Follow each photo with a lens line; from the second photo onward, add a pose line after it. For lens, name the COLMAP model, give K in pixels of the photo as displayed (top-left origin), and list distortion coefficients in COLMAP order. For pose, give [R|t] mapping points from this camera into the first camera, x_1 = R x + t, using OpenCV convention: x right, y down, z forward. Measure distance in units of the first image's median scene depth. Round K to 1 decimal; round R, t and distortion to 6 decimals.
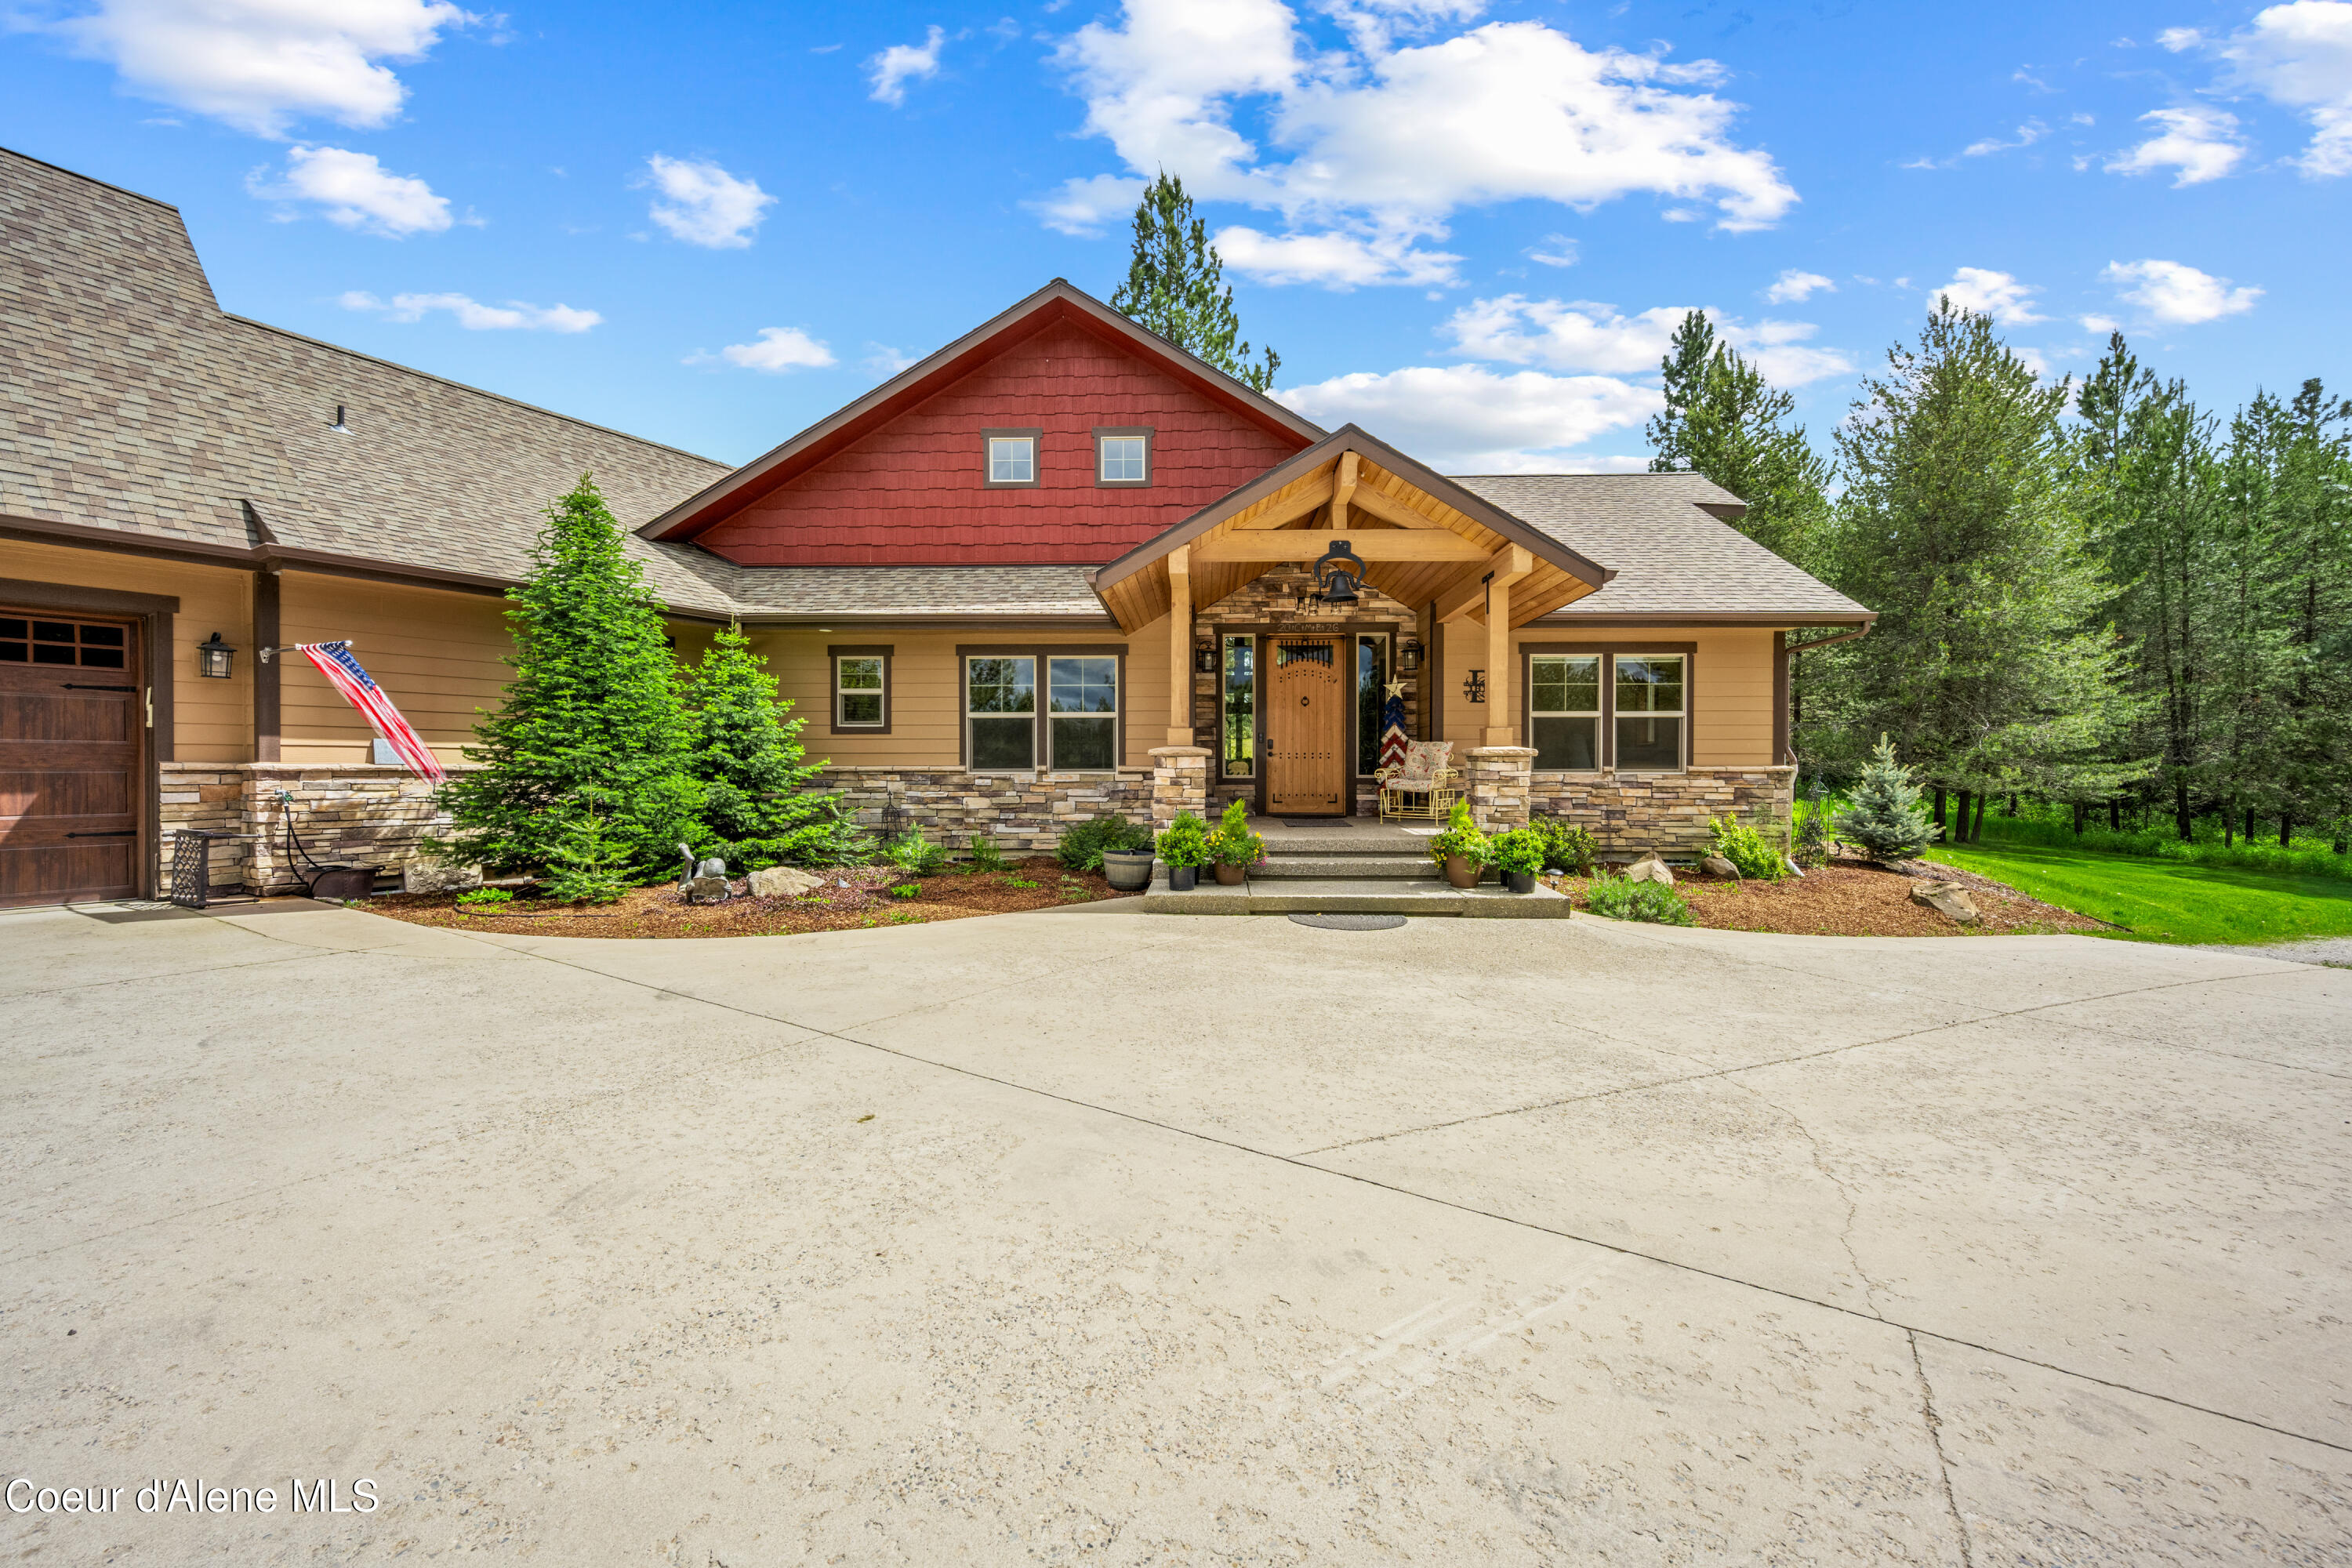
lens RADIAL K [[957.2, 0, 1202.6], [0, 957.2, 783.3], [0, 0, 1]] dist [-0.001326, -0.000130]
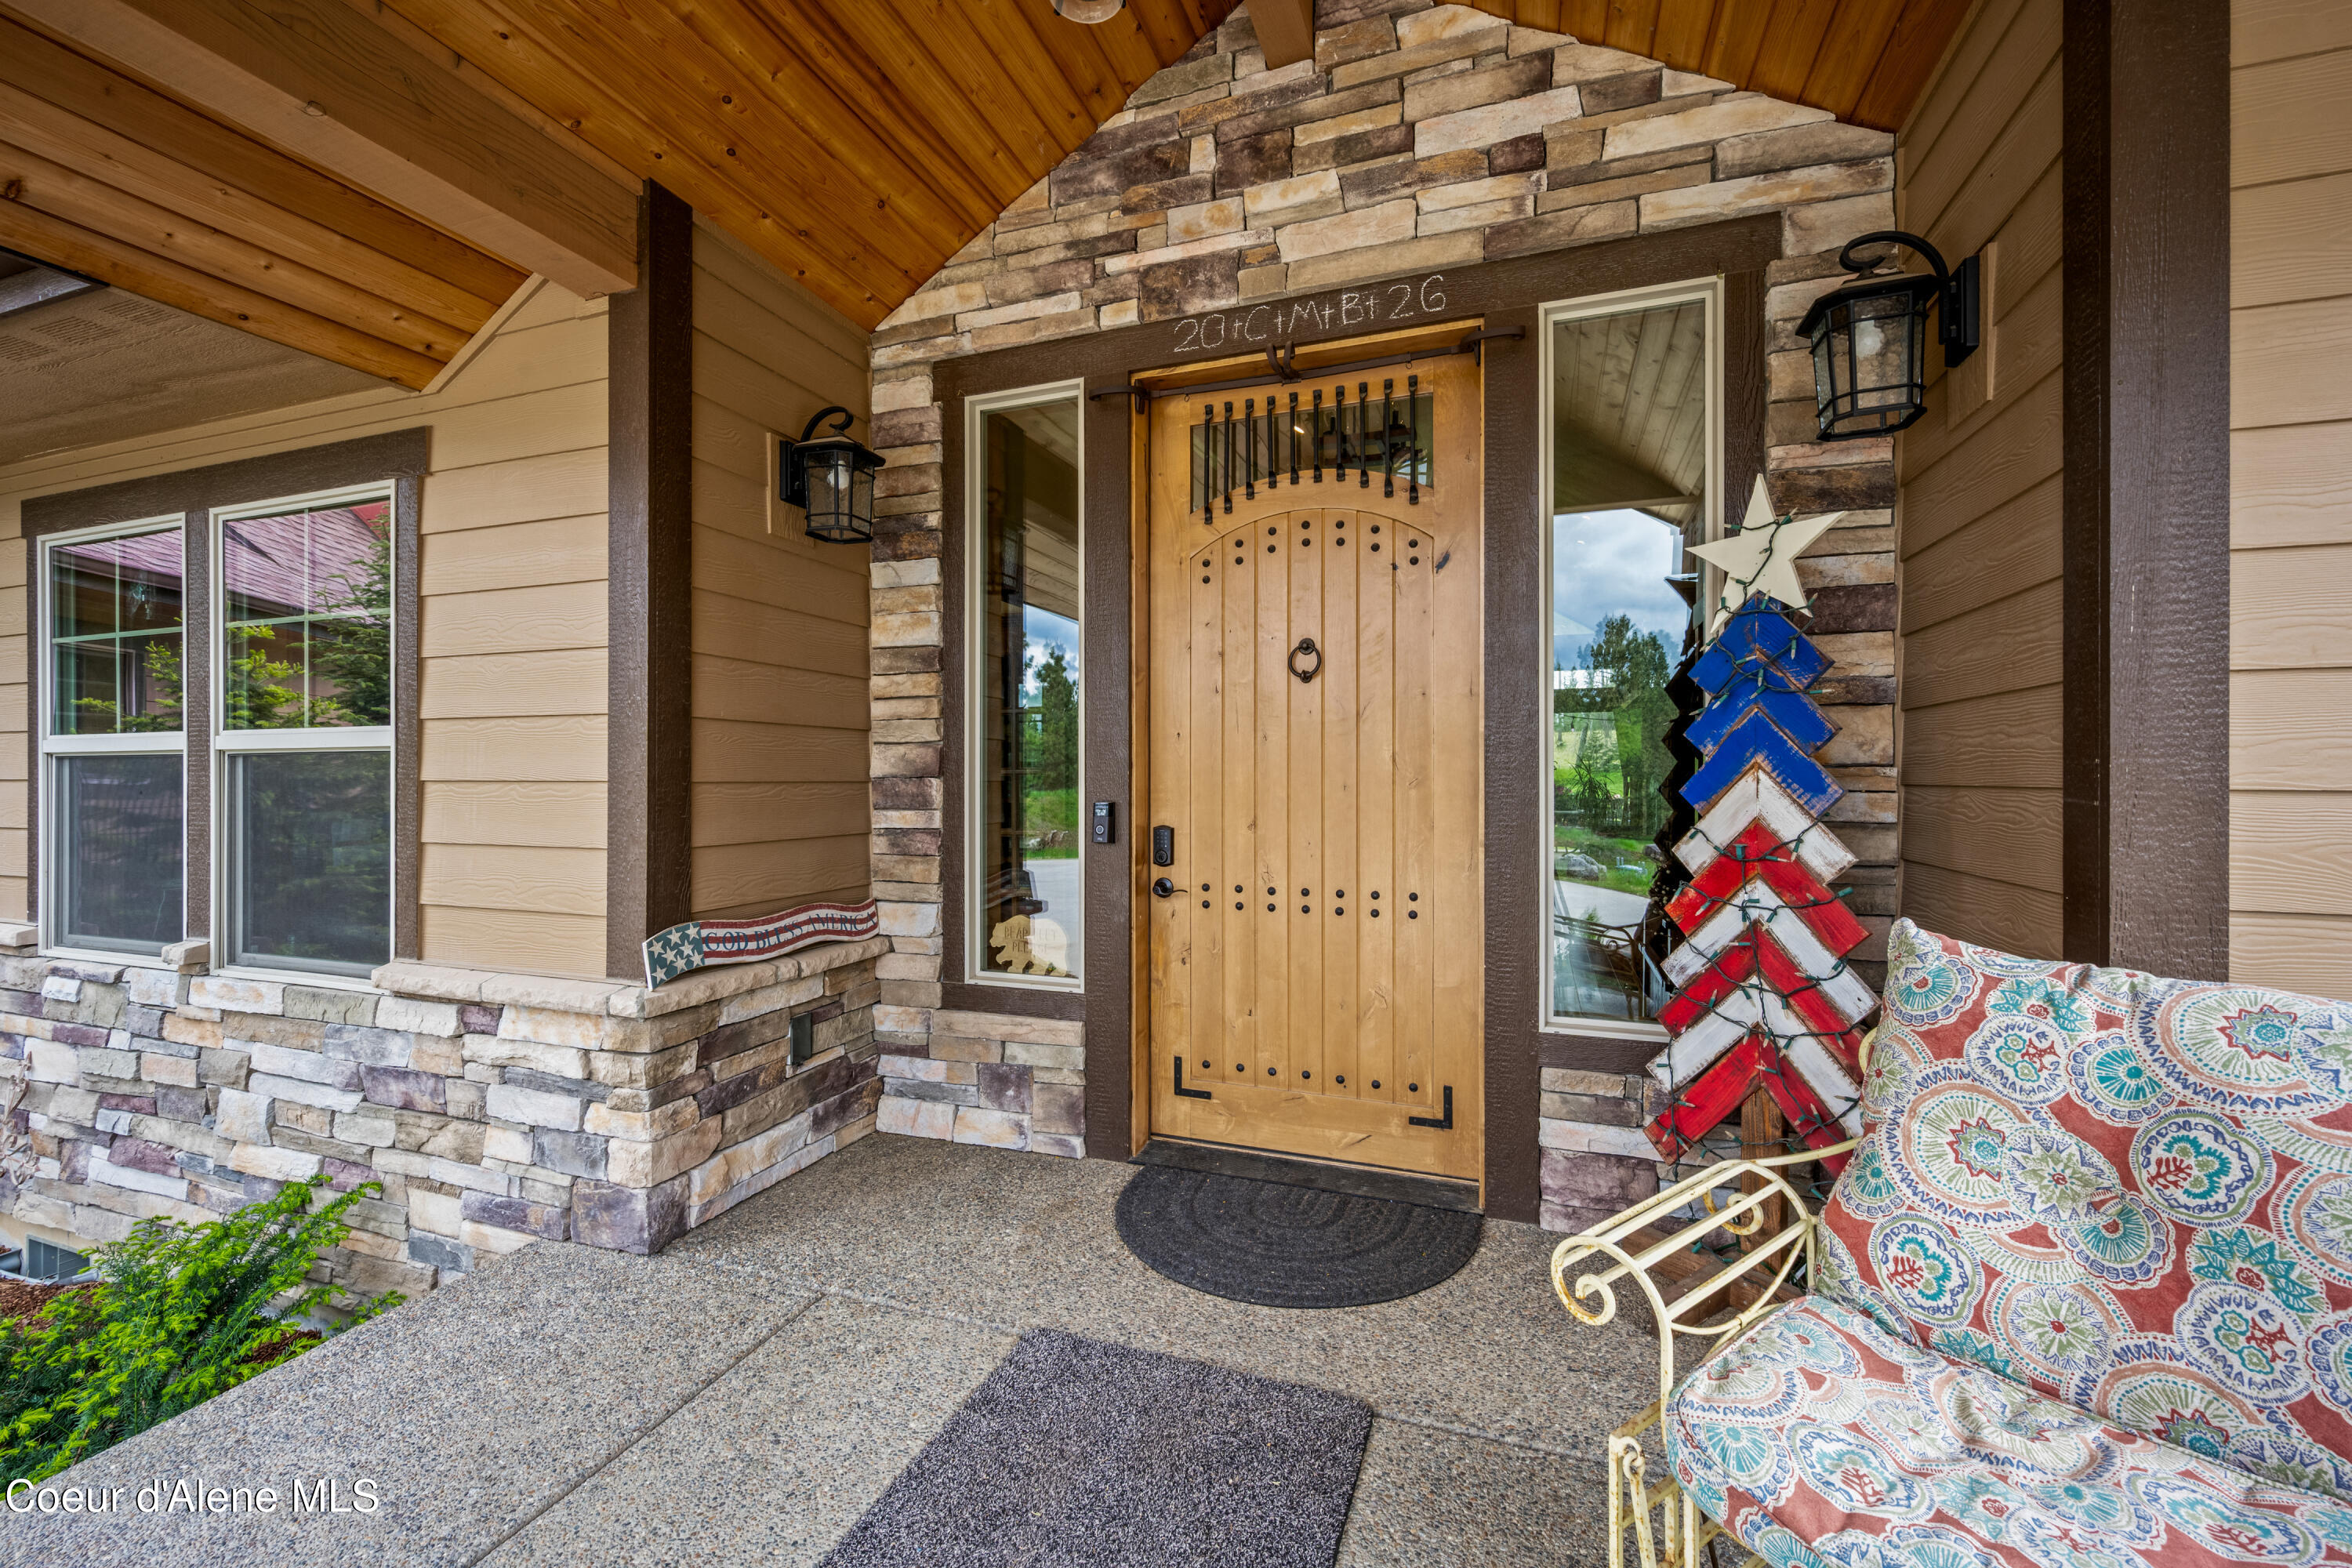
lens RADIAL K [[957.2, 0, 1206.4], [0, 957.2, 771.7], [0, 0, 1]] dist [-0.001326, -0.000130]
pose [[0.946689, -0.000429, -0.322149, 0.172681], [-0.002921, 0.999947, -0.009917, -0.062565], [0.322136, 0.010330, 0.946637, 0.856865]]
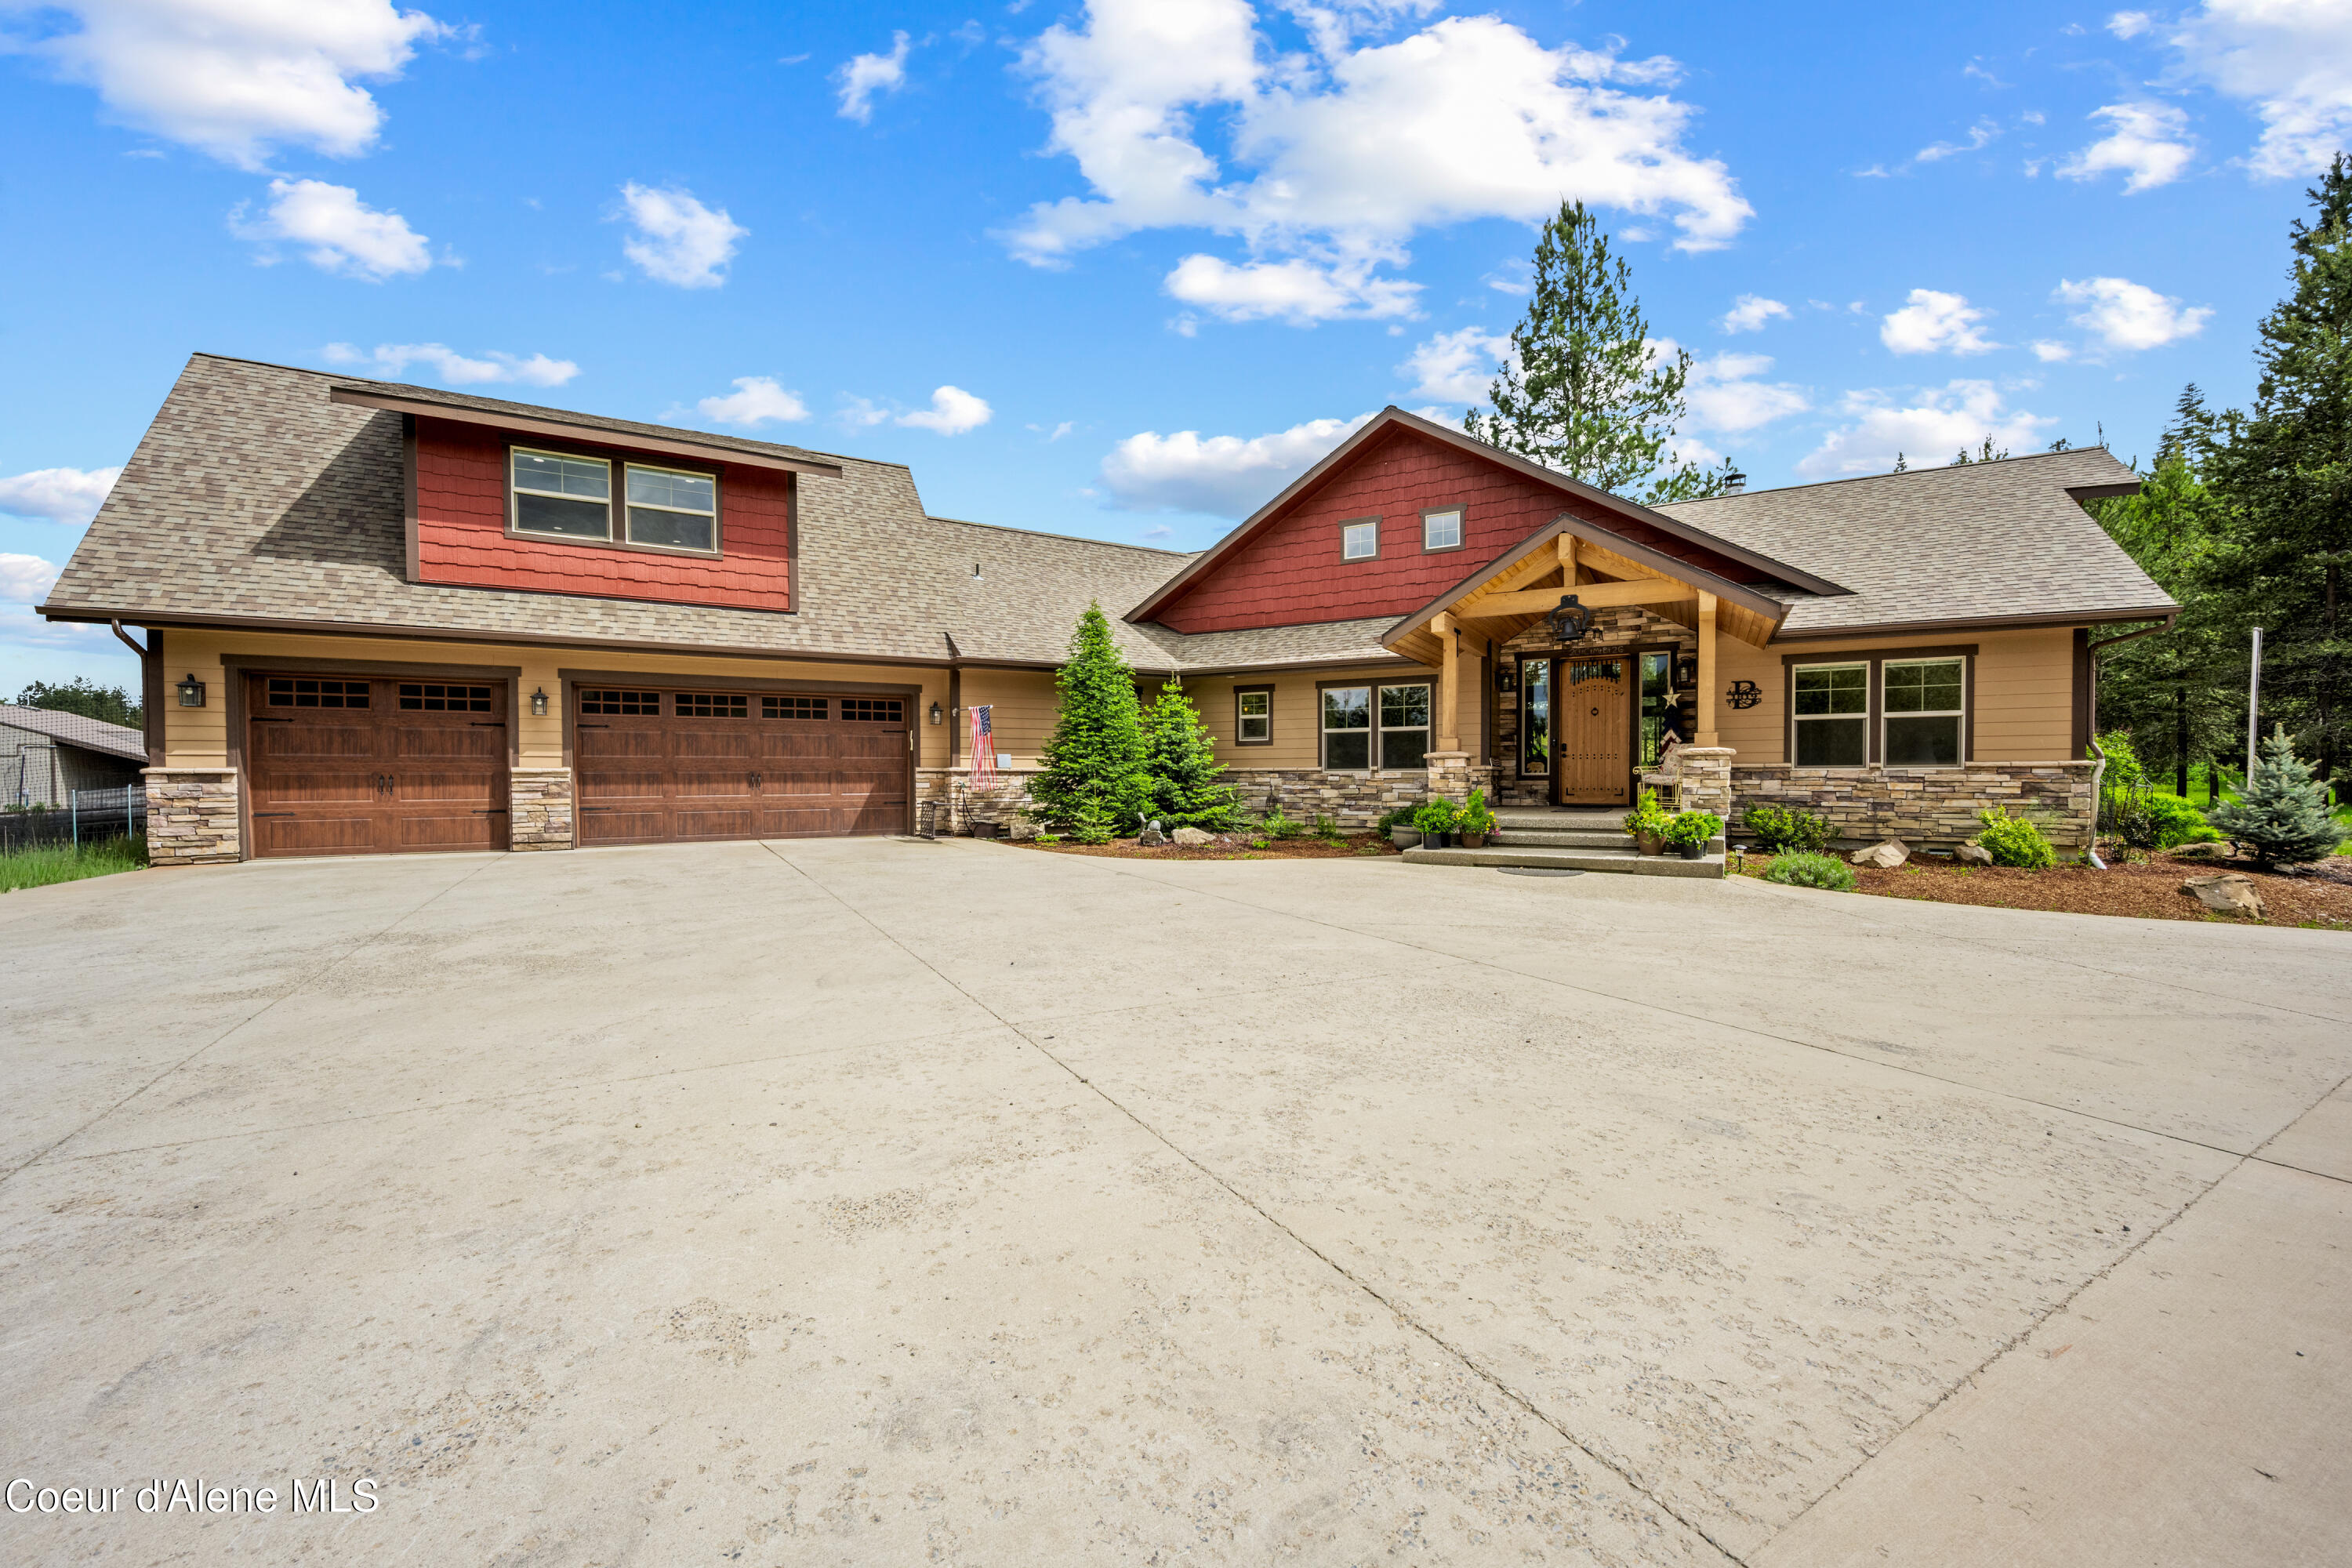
lens RADIAL K [[957.2, 0, 1180.7], [0, 957.2, 794.0], [0, 0, 1]] dist [-0.001326, -0.000130]
pose [[0.881005, 0.005388, -0.473077, 0.240480], [-0.001780, 0.999966, 0.008076, 0.010837], [0.473104, -0.006273, 0.880984, -0.346734]]
